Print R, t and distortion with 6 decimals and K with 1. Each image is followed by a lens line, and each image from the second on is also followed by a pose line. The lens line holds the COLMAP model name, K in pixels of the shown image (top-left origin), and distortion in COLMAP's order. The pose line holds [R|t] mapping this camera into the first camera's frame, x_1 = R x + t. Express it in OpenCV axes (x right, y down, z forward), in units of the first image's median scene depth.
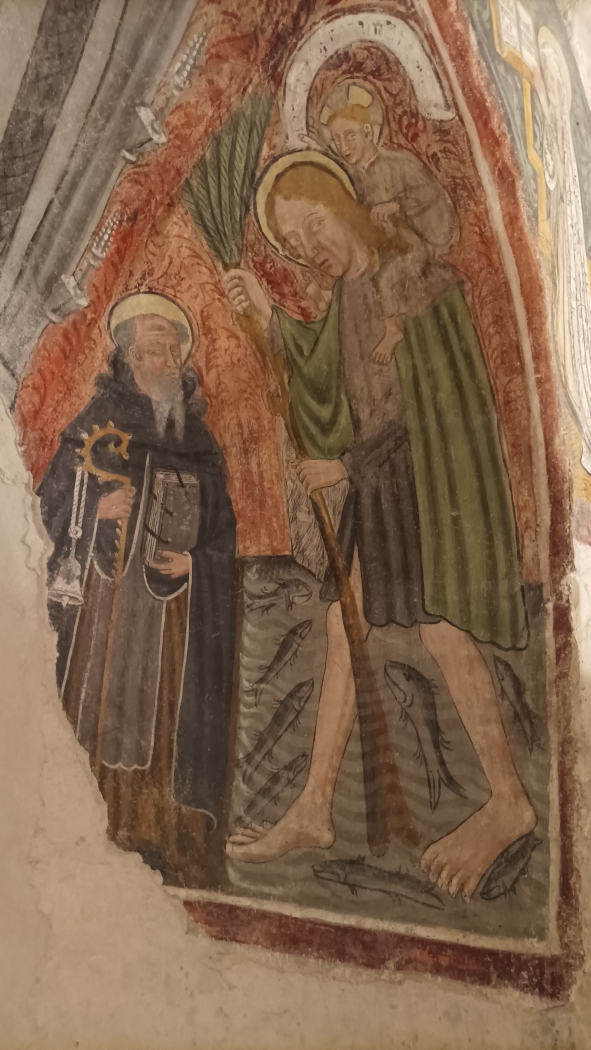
lens RADIAL K [[786.0, 0, 289.3], [0, 786.0, 528.2], [0, 0, 1]] dist [0.022015, -0.016065]
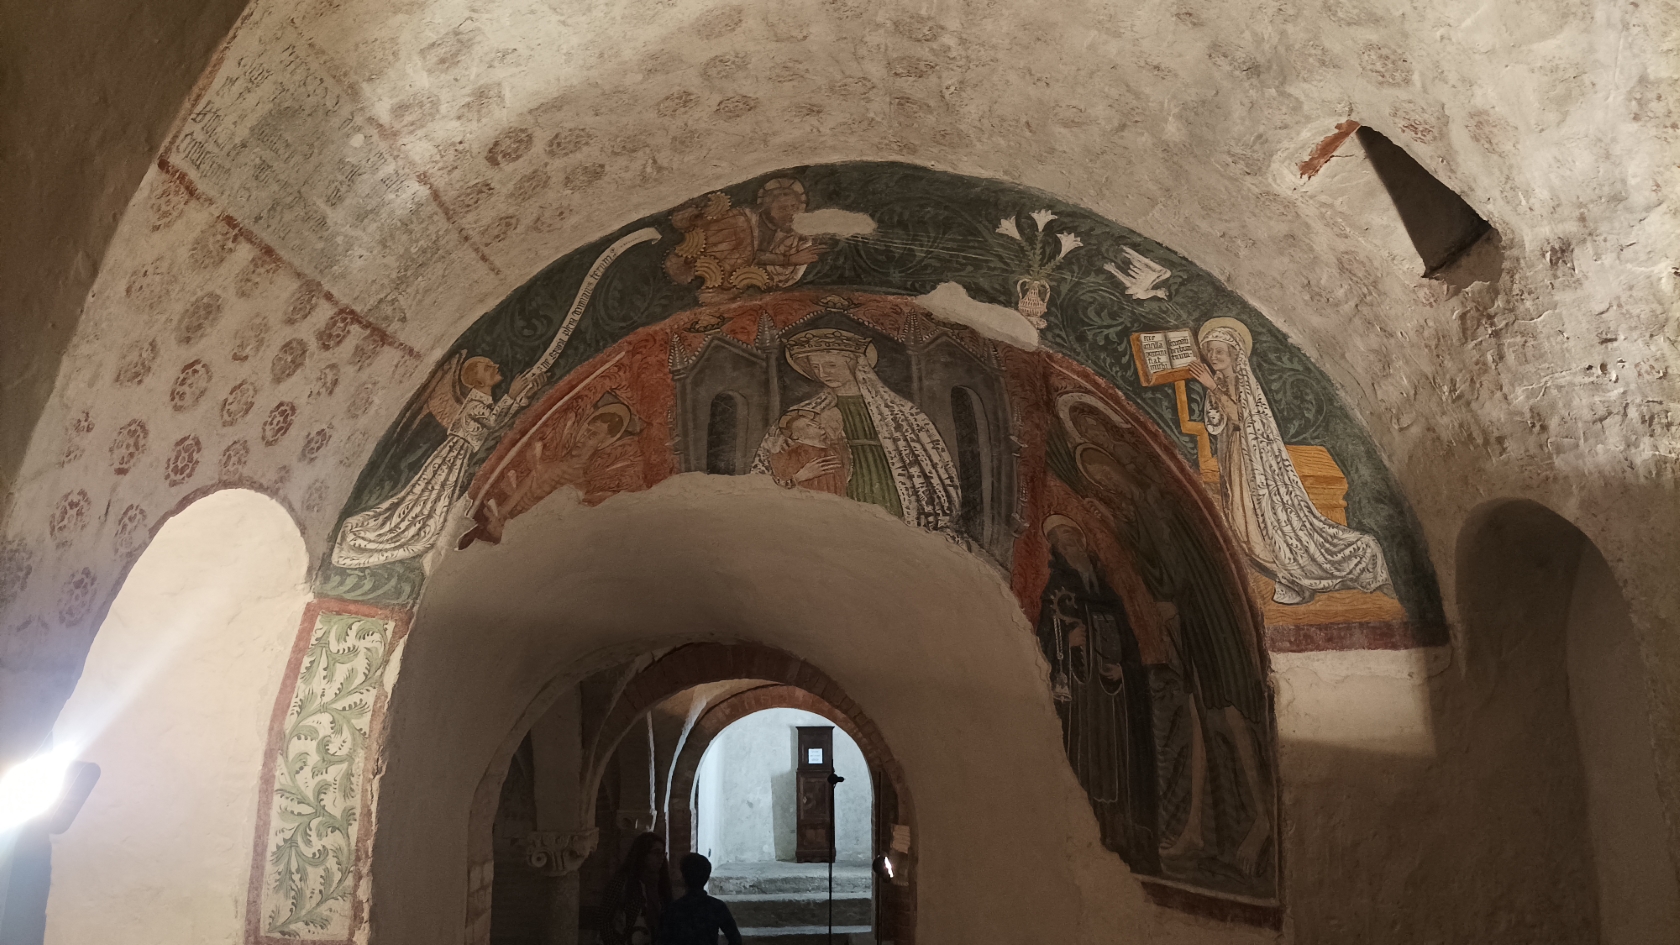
lens RADIAL K [[1257.7, 0, 837.2], [0, 1257.7, 475.9], [0, 0, 1]] dist [0.022015, -0.016065]
pose [[0.670209, -0.184637, -0.718839, 1.504836], [0.180310, 0.980049, -0.083618, -0.250218], [0.719936, -0.073573, 0.690129, -1.213913]]
